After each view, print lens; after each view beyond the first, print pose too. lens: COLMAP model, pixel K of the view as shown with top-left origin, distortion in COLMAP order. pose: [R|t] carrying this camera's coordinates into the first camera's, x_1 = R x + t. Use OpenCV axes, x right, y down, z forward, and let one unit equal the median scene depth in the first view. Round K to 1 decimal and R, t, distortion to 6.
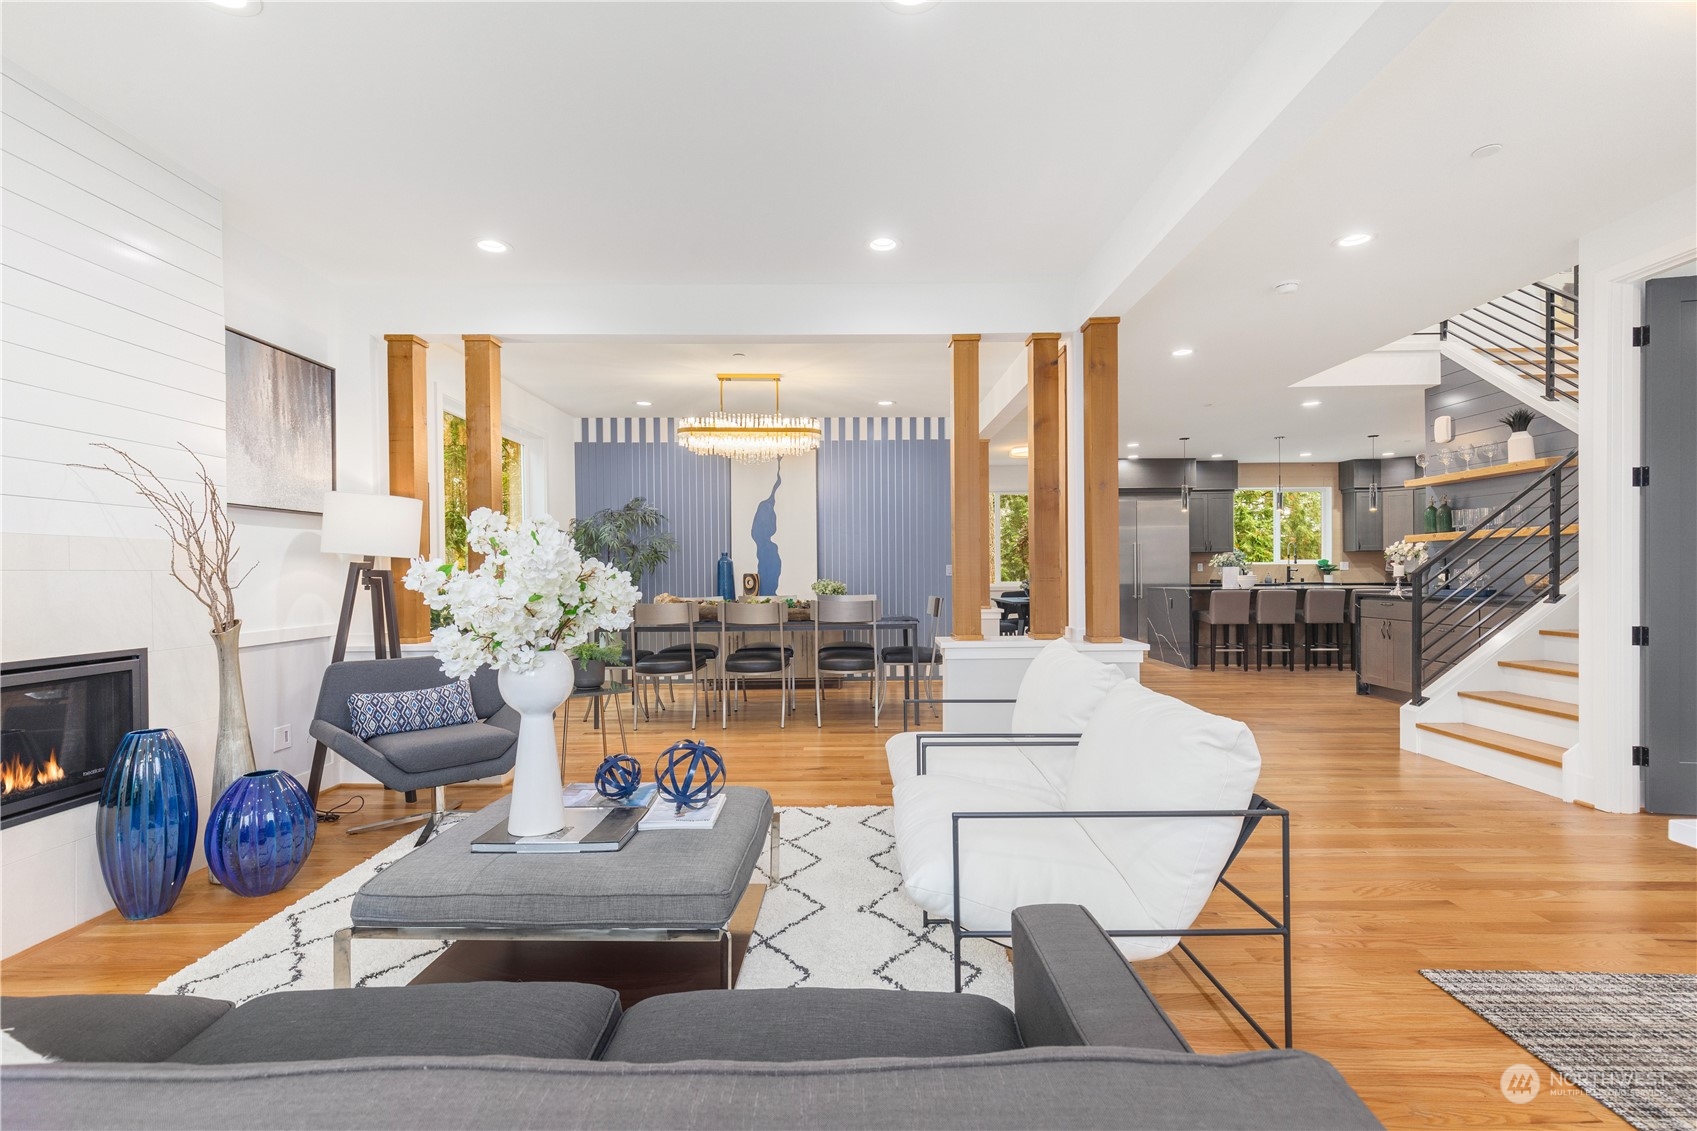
lens RADIAL K [[780.8, 0, 848.5], [0, 780.8, 565.5], [0, 0, 1]] dist [0.013219, -0.000302]
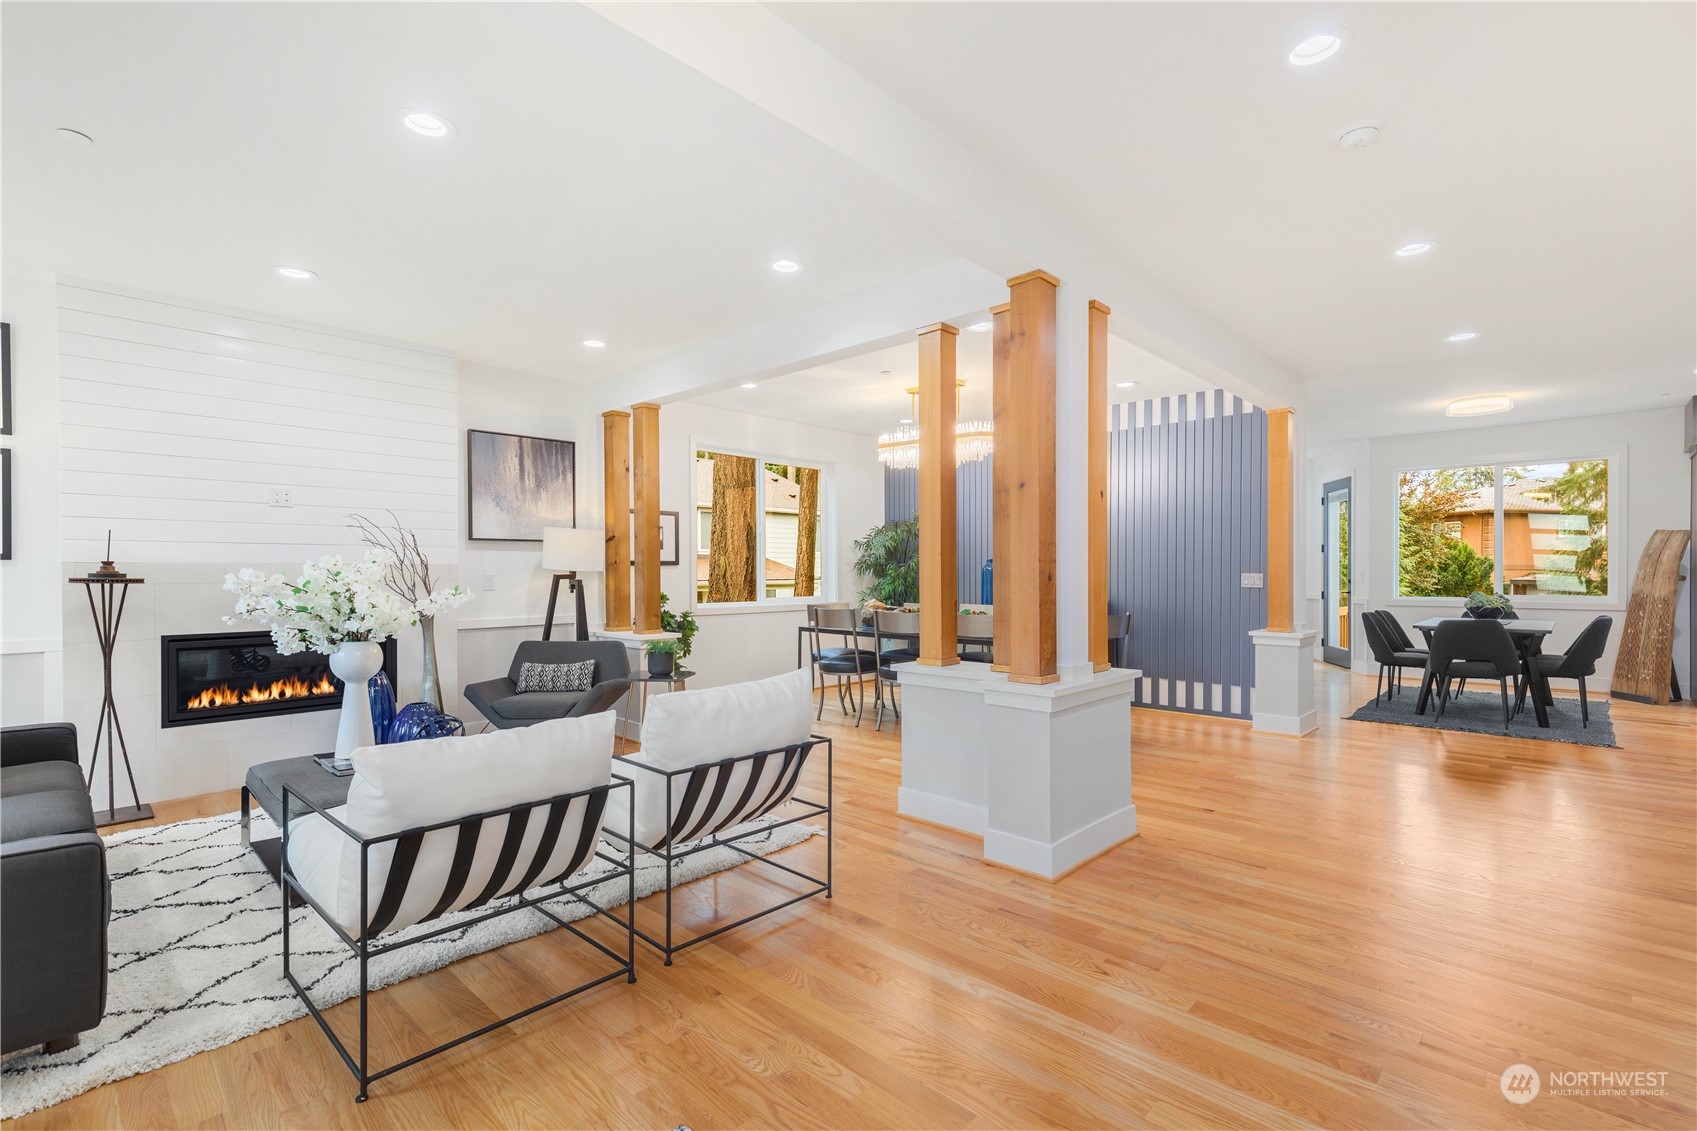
lens RADIAL K [[783.5, 0, 848.5], [0, 783.5, 565.5], [0, 0, 1]] dist [0.009027, -0.000939]
pose [[0.720071, 0.002461, -0.693896, 0.774055], [0.001752, 0.999984, 0.005364, -0.027652], [0.693898, -0.005078, 0.720055, 0.314713]]
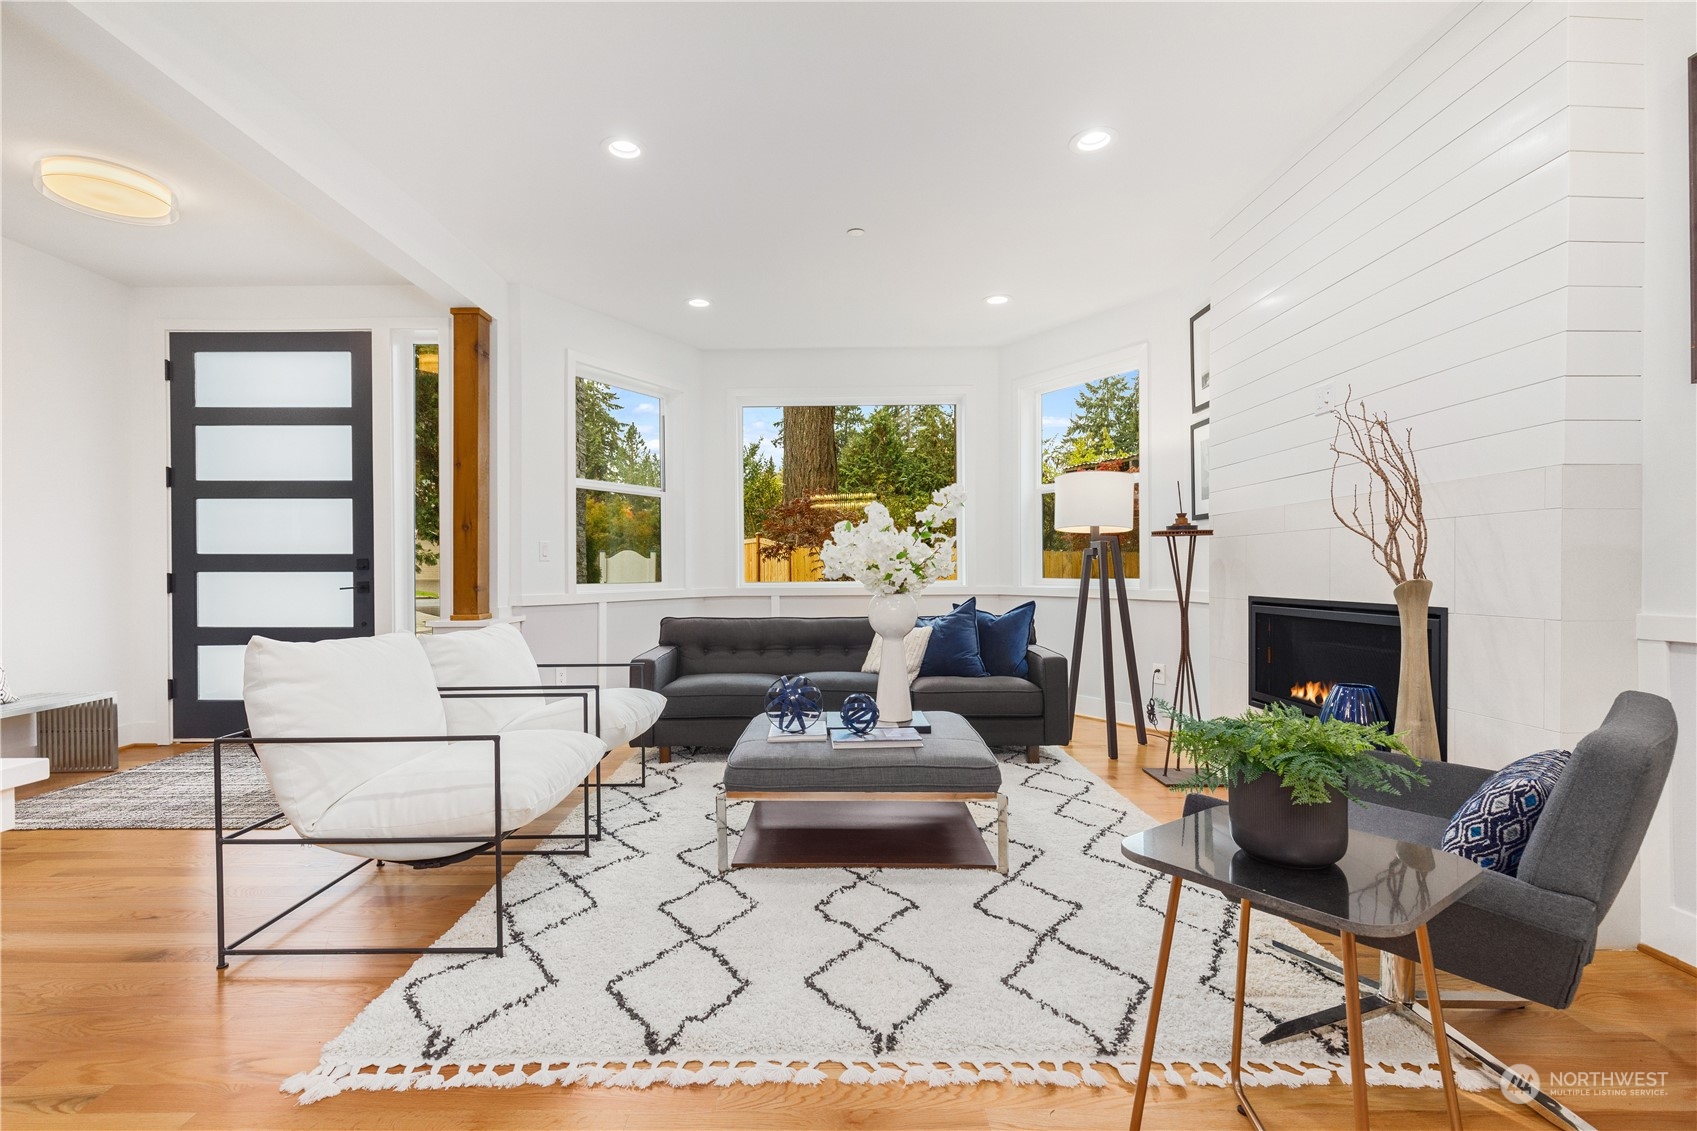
lens RADIAL K [[757.8, 0, 848.5], [0, 757.8, 565.5], [0, 0, 1]] dist [0.015680, -0.000015]
pose [[-0.999679, 0.020853, -0.014366, -0.167552], [0.021062, 0.999673, -0.014531, 0.041227], [0.014058, -0.014829, -0.999791, 1.327122]]
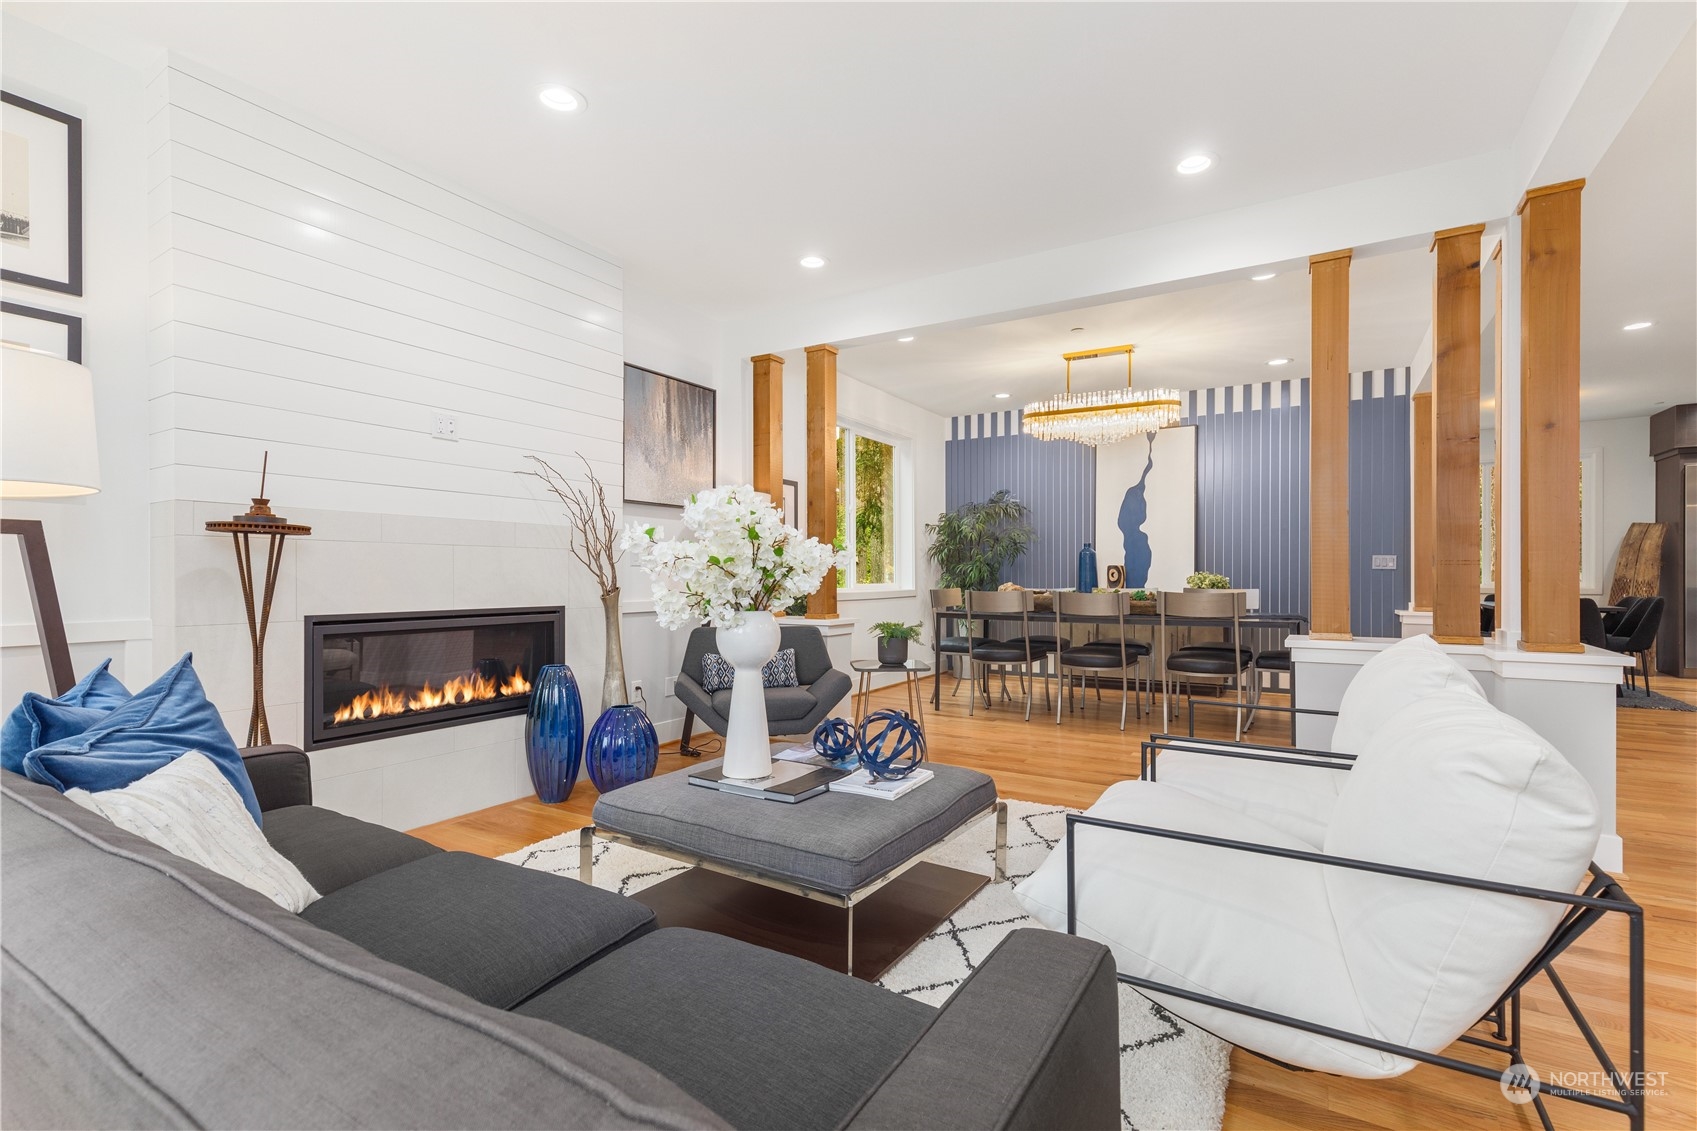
lens RADIAL K [[773.5, 0, 848.5], [0, 773.5, 565.5], [0, 0, 1]] dist [0.012556, -0.000157]
pose [[0.854615, 0.001594, -0.519260, 0.157922], [-0.003288, 0.999992, -0.002341, 0.026252], [0.519252, 0.003708, 0.854613, 0.082769]]
